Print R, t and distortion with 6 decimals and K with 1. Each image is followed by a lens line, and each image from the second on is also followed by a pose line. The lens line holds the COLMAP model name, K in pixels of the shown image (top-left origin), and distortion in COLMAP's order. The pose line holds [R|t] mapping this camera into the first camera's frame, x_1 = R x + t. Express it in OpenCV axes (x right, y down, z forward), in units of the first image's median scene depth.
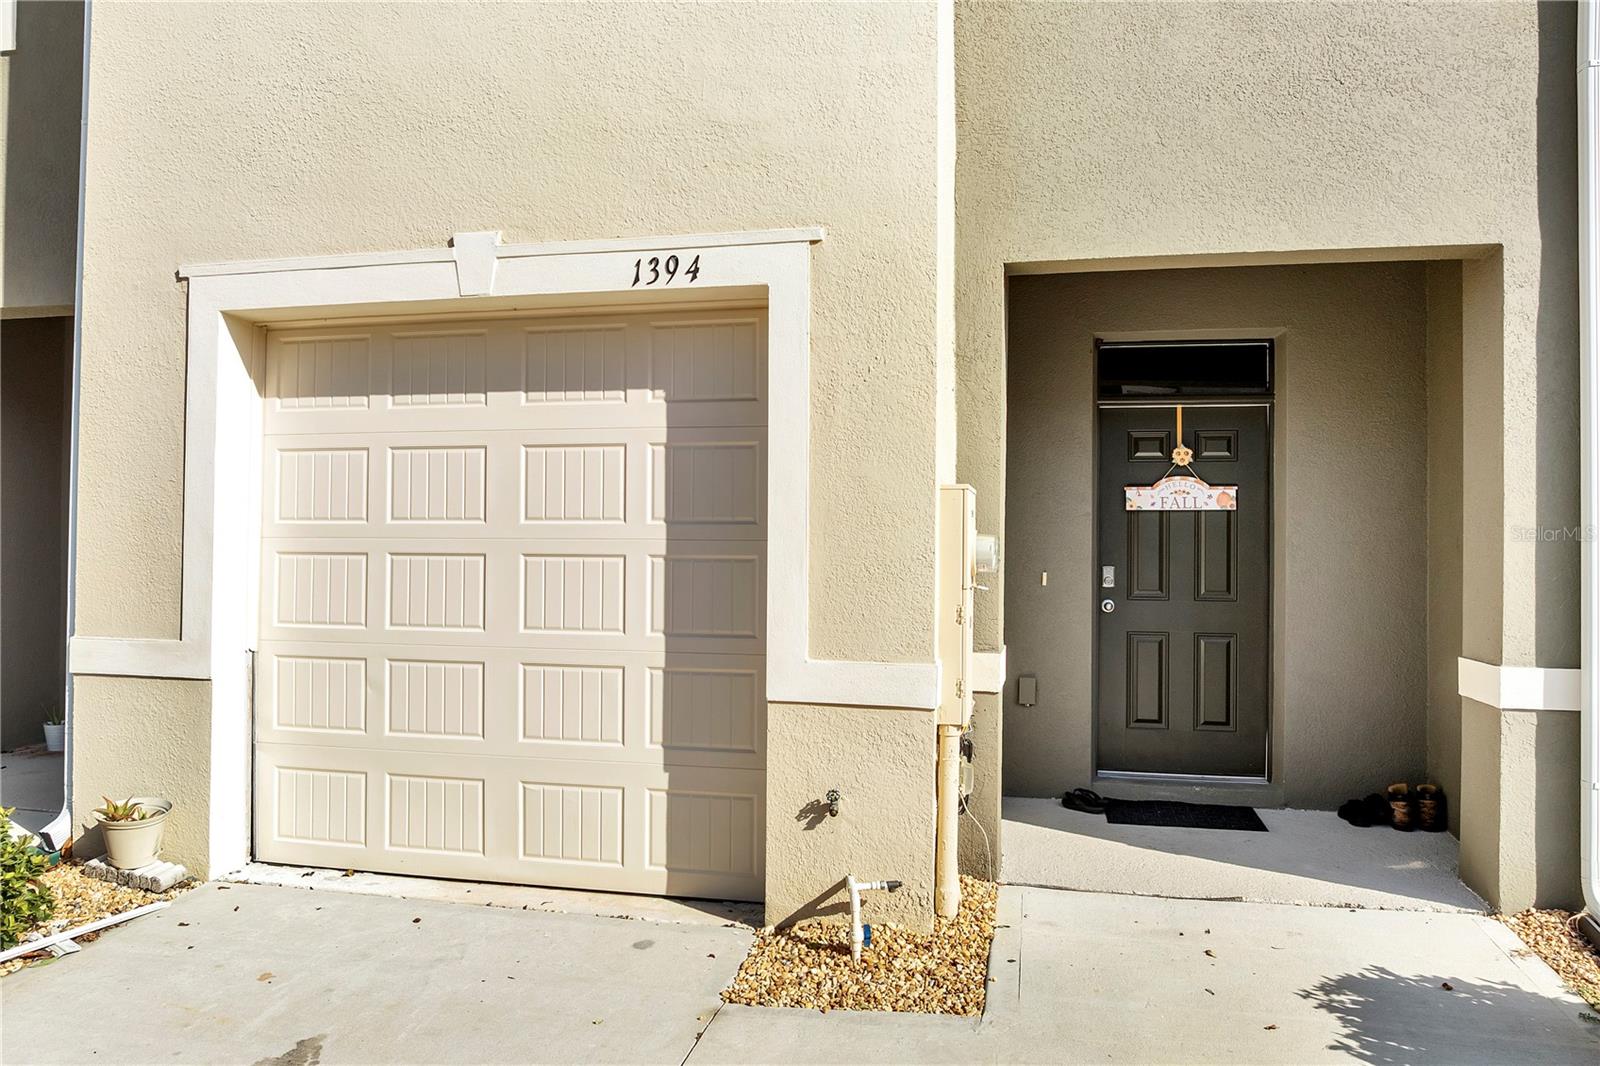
lens RADIAL K [[1143.3, 0, 800.0], [0, 1143.3, 533.0], [0, 0, 1]] dist [-0.041974, 0.010670]
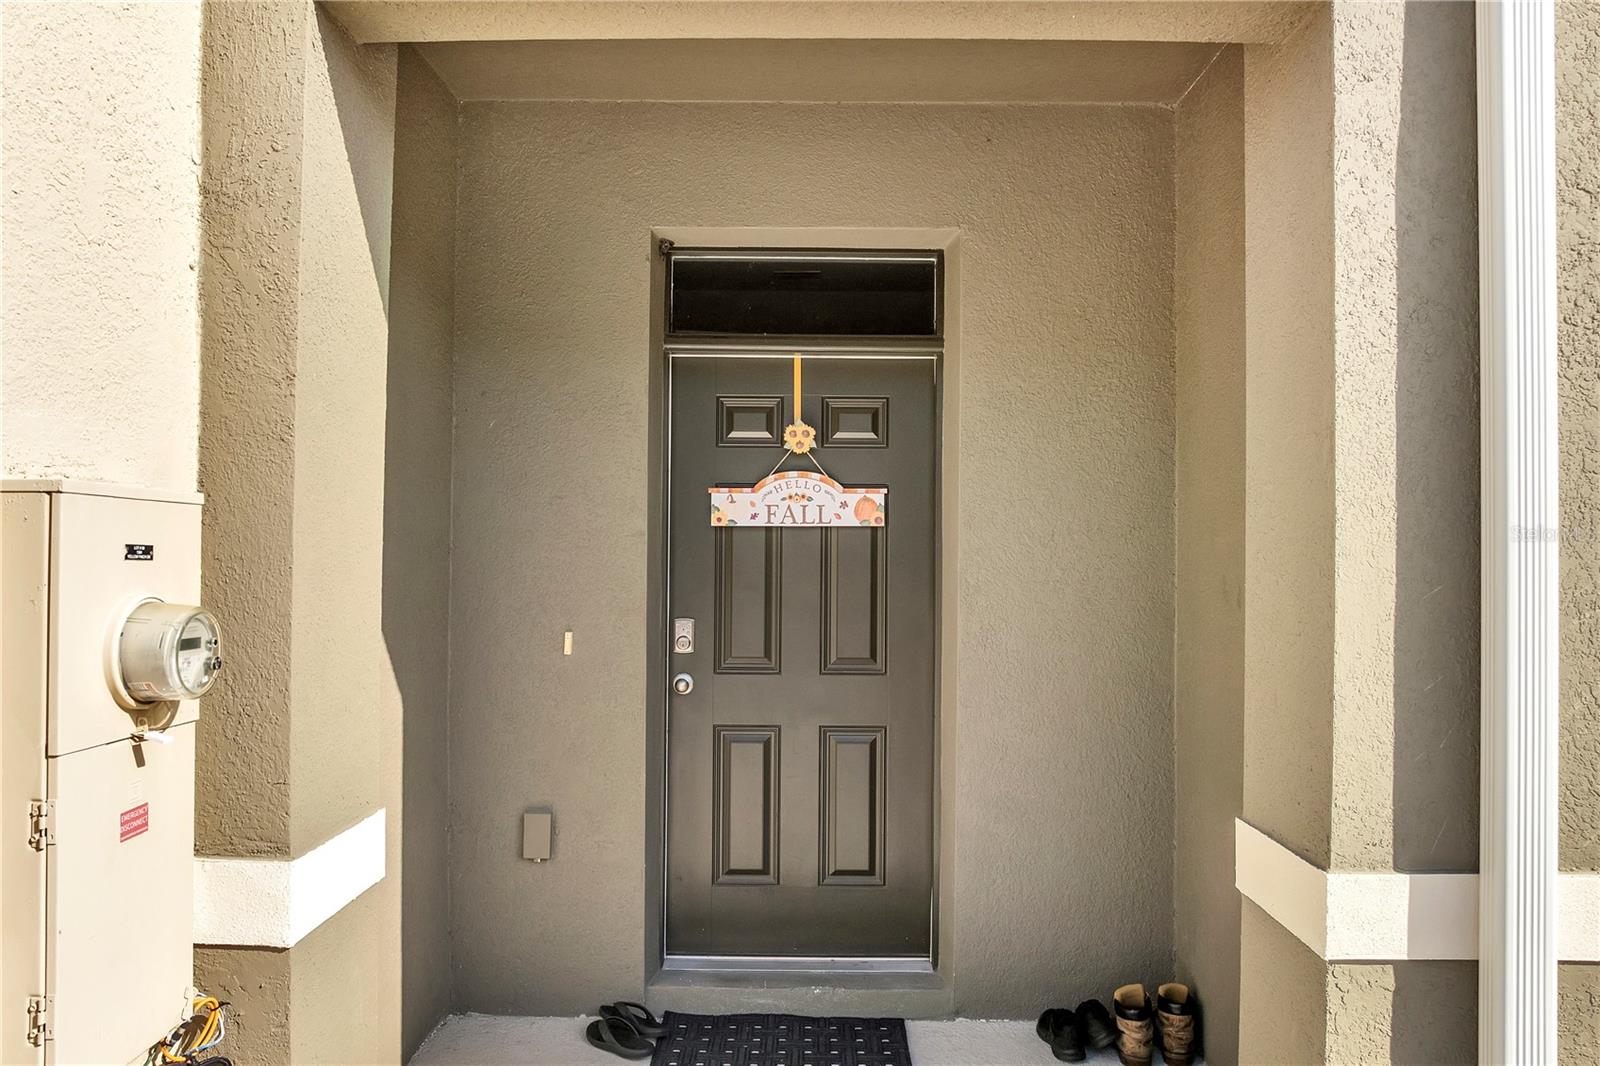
lens RADIAL K [[1143.3, 0, 800.0], [0, 1143.3, 533.0], [0, 0, 1]] dist [-0.041974, 0.010670]
pose [[0.980012, 0.001508, 0.198934, 0.217110], [-0.001792, 0.999998, 0.001248, -0.017706], [-0.198931, -0.001580, 0.980012, 0.405637]]
